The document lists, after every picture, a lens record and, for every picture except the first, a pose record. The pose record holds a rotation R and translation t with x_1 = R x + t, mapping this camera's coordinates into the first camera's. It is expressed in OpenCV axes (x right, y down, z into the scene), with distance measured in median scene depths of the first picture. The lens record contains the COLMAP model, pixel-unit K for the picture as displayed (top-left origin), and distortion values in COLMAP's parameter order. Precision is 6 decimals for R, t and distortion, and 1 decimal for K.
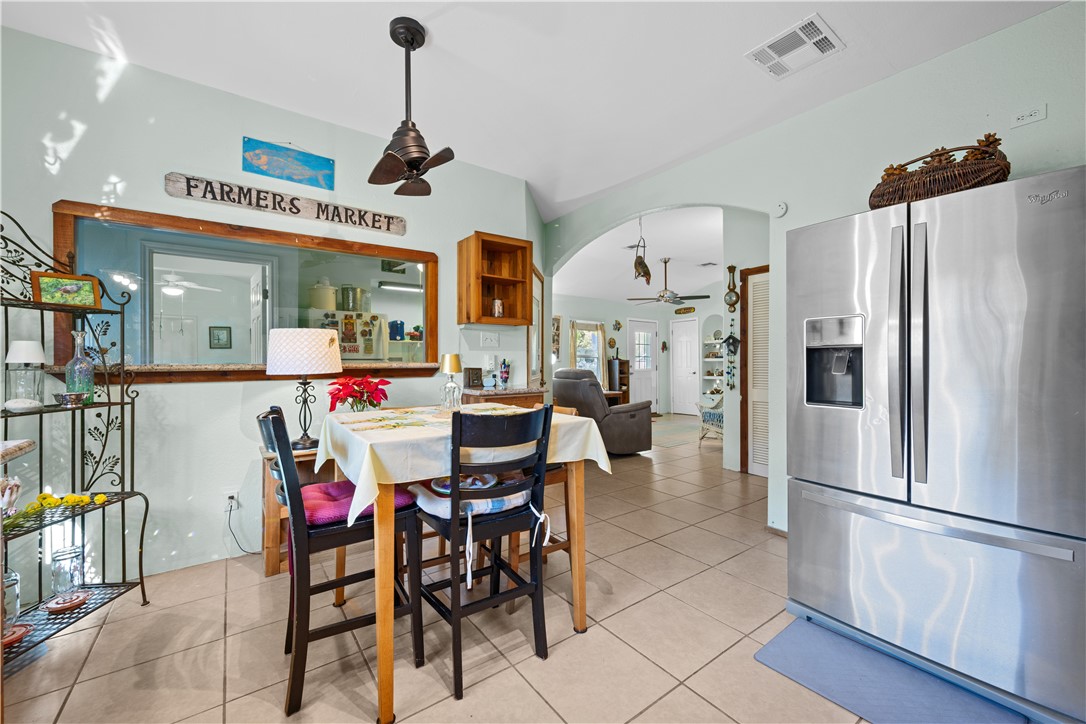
lens RADIAL K [[431.6, 0, 543.0], [0, 431.6, 362.0], [0, 0, 1]] dist [-0.000327, -0.000036]
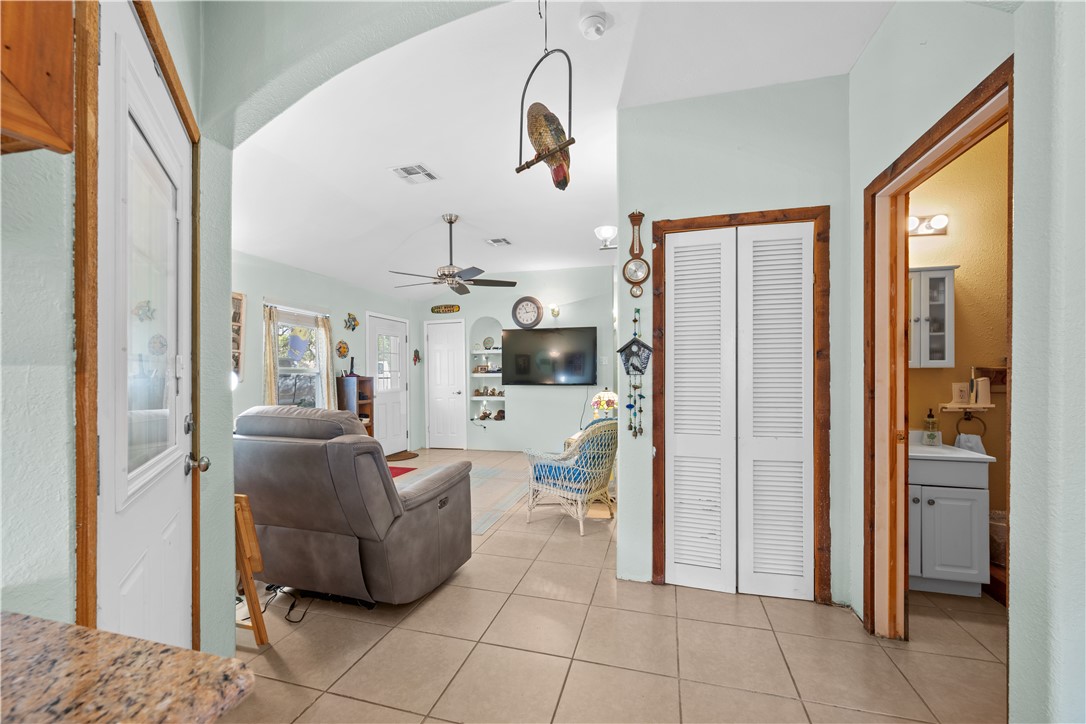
lens RADIAL K [[430.6, 0, 546.5], [0, 430.6, 372.7], [0, 0, 1]] dist [-0.001362, -0.000165]
pose [[0.779751, -0.001639, 0.626088, 0.001869], [0.002494, 0.999997, -0.000488, -0.016937], [-0.626085, 0.001942, 0.779752, 0.607207]]
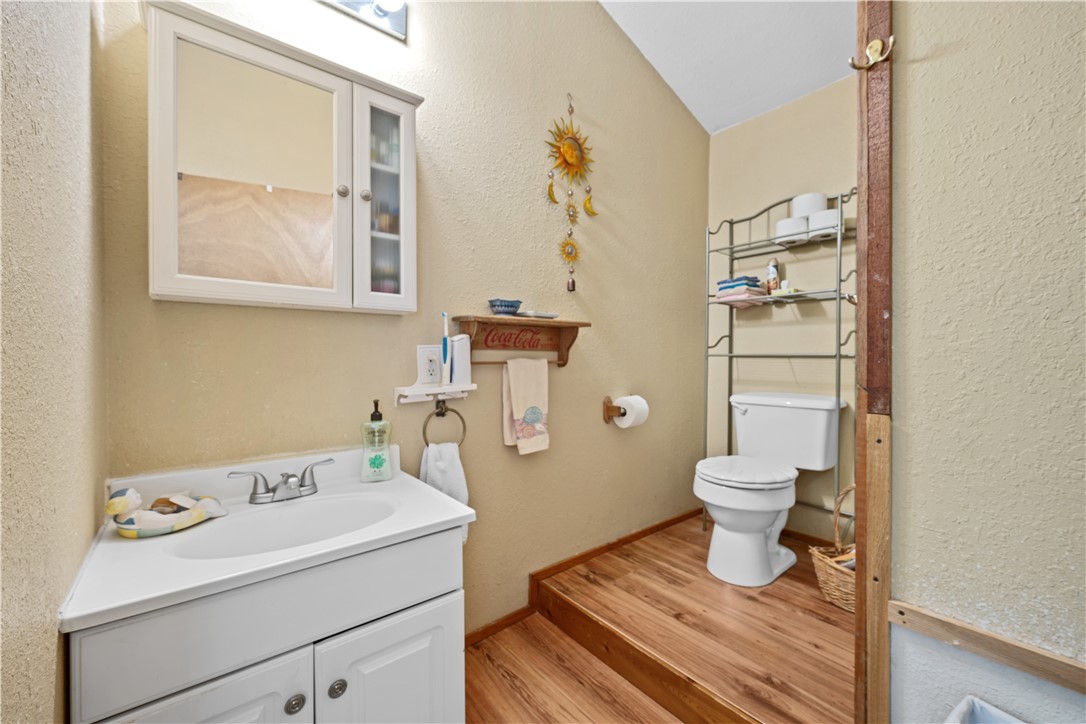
lens RADIAL K [[428.8, 0, 546.6], [0, 428.8, 365.3], [0, 0, 1]] dist [-0.000365, 0.000236]
pose [[-0.053448, -0.020337, 0.998364, 0.348472], [0.004806, 0.999776, 0.020623, -0.000814], [-0.998559, 0.005900, -0.053338, 0.633427]]
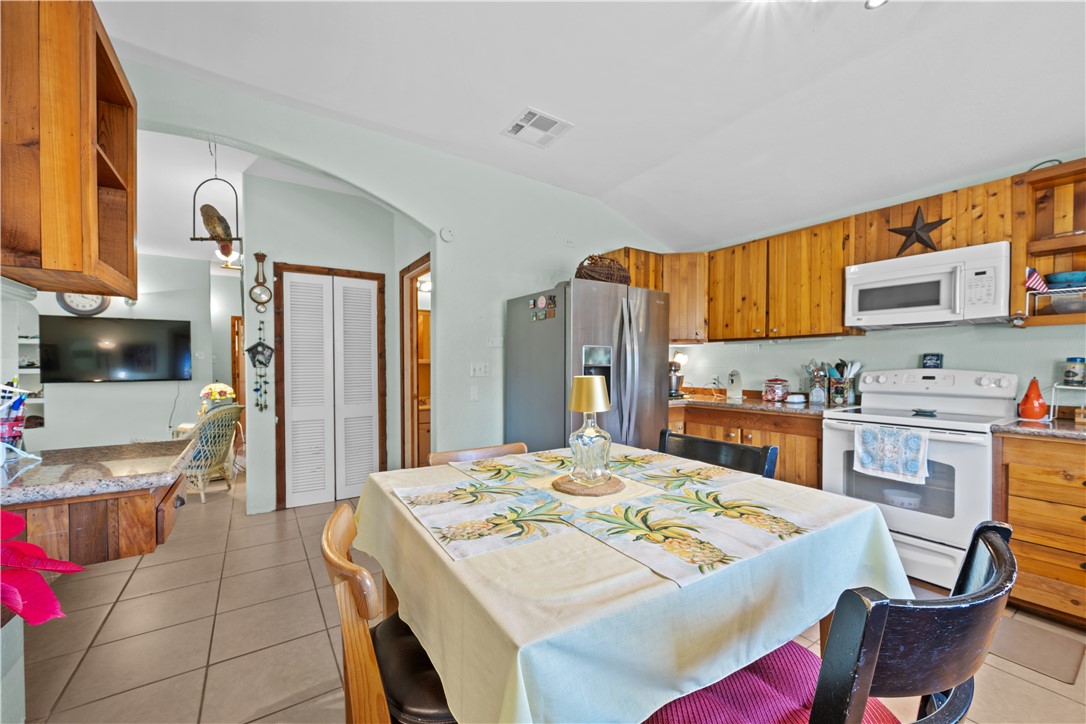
lens RADIAL K [[430.6, 0, 546.5], [0, 430.6, 372.7], [0, 0, 1]] dist [-0.001362, -0.000165]
pose [[0.029112, -0.013954, 0.999479, -0.313641], [0.006733, 0.999883, 0.013764, -0.012220], [-0.999553, 0.006329, 0.029203, 0.433717]]
